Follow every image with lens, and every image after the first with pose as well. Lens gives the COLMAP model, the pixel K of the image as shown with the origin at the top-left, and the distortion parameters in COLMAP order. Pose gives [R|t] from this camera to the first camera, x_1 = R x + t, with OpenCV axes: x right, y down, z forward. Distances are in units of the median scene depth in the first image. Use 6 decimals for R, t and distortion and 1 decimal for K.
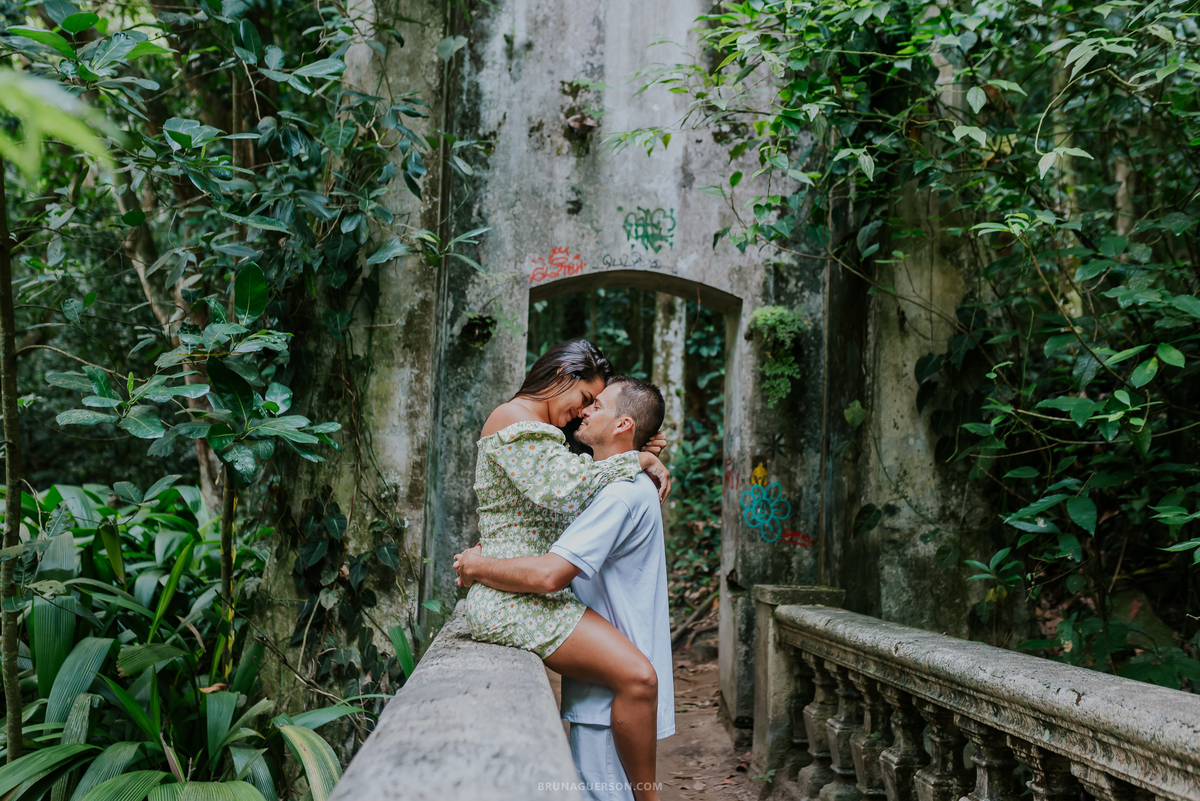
lens RADIAL K [[1164.2, 0, 600.0], [0, 1164.2, 400.5], [0, 0, 1]] dist [-0.003224, -0.004006]
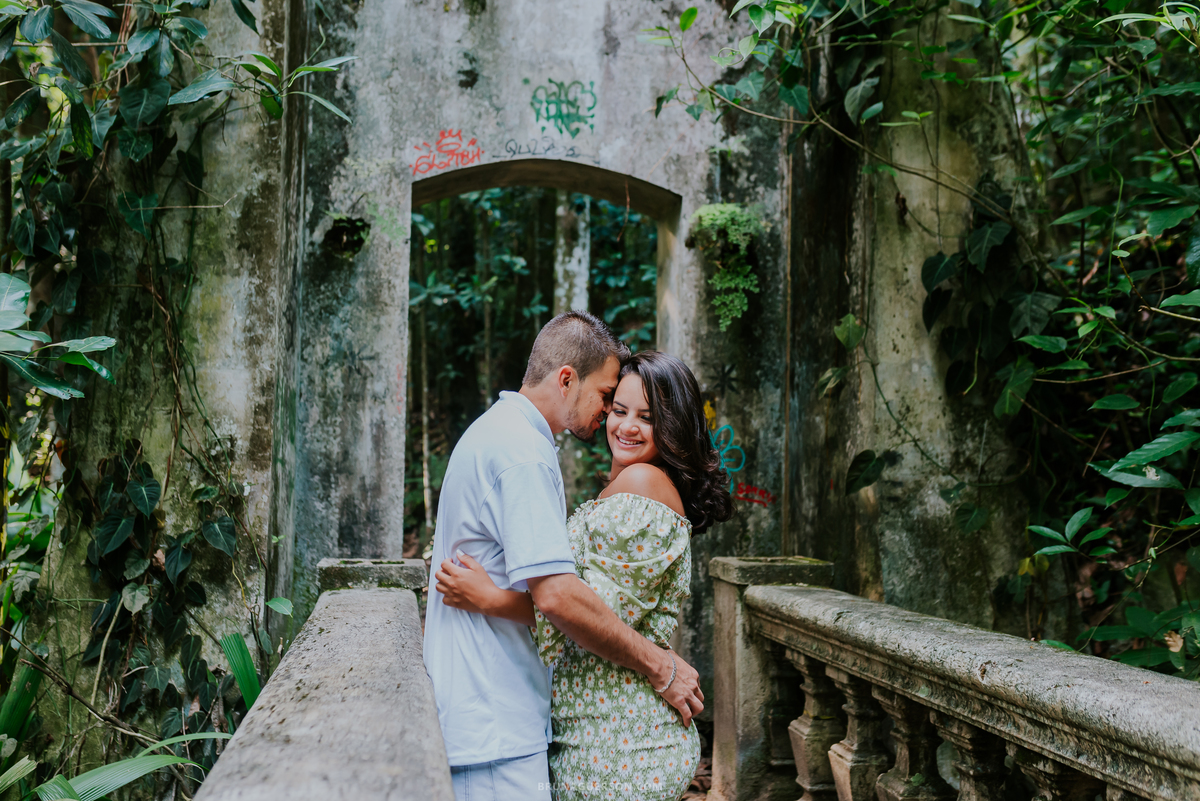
lens RADIAL K [[1150.0, 0, 570.0], [0, 1150.0, 390.1], [0, 0, 1]] dist [-0.000448, 0.000125]
pose [[0.997243, -0.015434, 0.072588, -0.014956], [0.012900, 0.999295, 0.035249, 0.019169], [-0.073081, -0.034215, 0.996739, 0.250677]]
